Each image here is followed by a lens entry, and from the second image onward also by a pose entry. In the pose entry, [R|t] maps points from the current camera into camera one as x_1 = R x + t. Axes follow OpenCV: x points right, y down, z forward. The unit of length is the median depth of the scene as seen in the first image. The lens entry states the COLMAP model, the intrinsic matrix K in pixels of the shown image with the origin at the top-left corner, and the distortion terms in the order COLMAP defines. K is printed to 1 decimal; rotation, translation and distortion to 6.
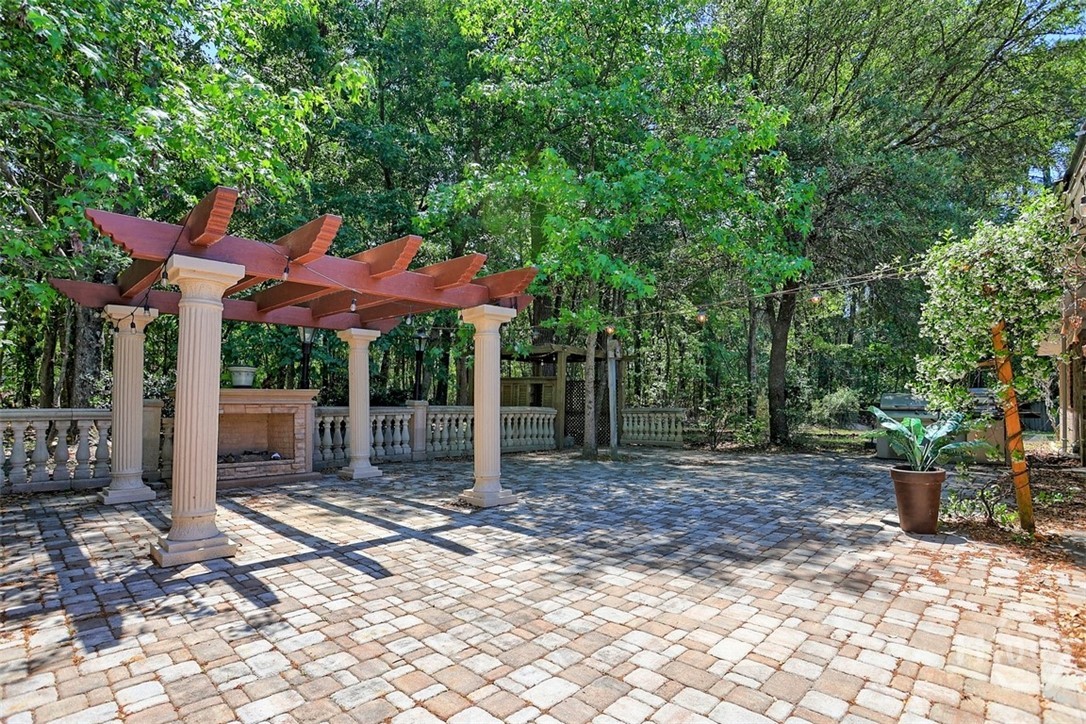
lens RADIAL K [[538.3, 0, 543.0], [0, 538.3, 362.0], [0, 0, 1]] dist [-0.060369, 0.026699]
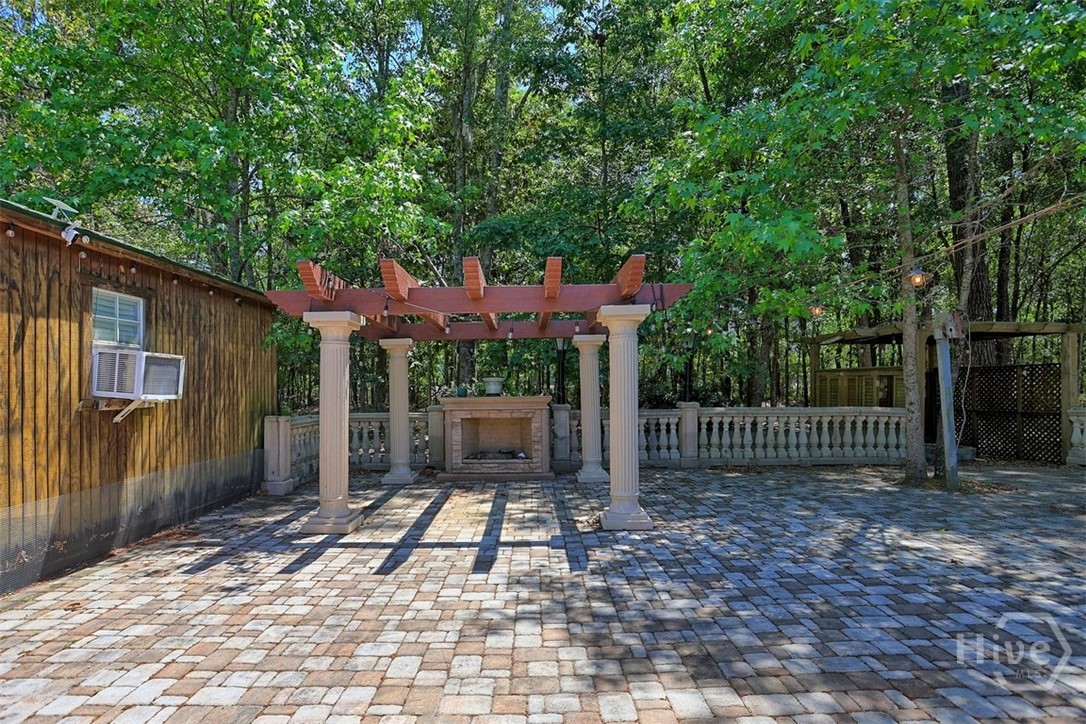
lens RADIAL K [[573.2, 0, 543.0], [0, 573.2, 362.0], [0, 0, 1]] dist [-0.031375, 0.001411]
pose [[0.666137, -0.054450, -0.743839, 0.834119], [0.070190, 0.997482, -0.010159, -0.007153], [0.742519, -0.045442, 0.668282, 0.455772]]
